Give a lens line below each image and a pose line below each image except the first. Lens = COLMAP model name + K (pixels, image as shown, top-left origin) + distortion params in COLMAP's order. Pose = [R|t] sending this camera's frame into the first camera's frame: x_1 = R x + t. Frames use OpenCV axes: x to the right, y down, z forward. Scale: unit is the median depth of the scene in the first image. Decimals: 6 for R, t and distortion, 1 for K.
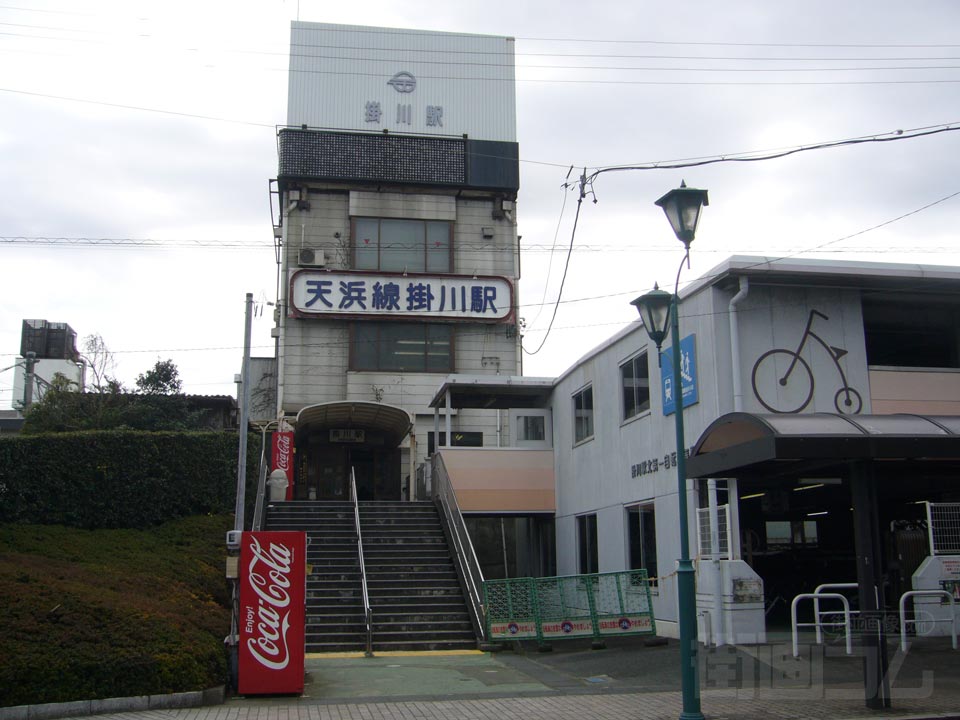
lens RADIAL K [[1020.4, 0, 480.2], [0, 1020.4, 363.3], [0, 0, 1]] dist [-0.060764, 0.000000]
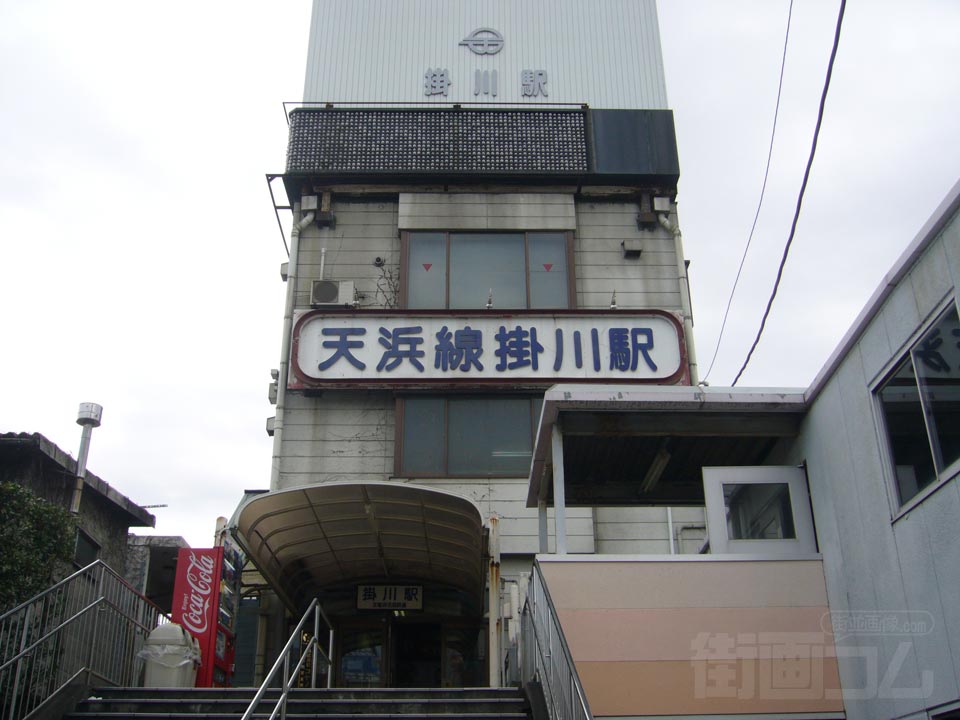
lens RADIAL K [[1020.4, 0, 477.1], [0, 1020.4, 355.0], [0, 0, 1]] dist [-0.060764, 0.000000]
pose [[0.987710, -0.063528, -0.142808, -0.000855], [0.025216, 0.966471, -0.255534, 0.082383], [0.154253, 0.248792, 0.956195, 0.447384]]
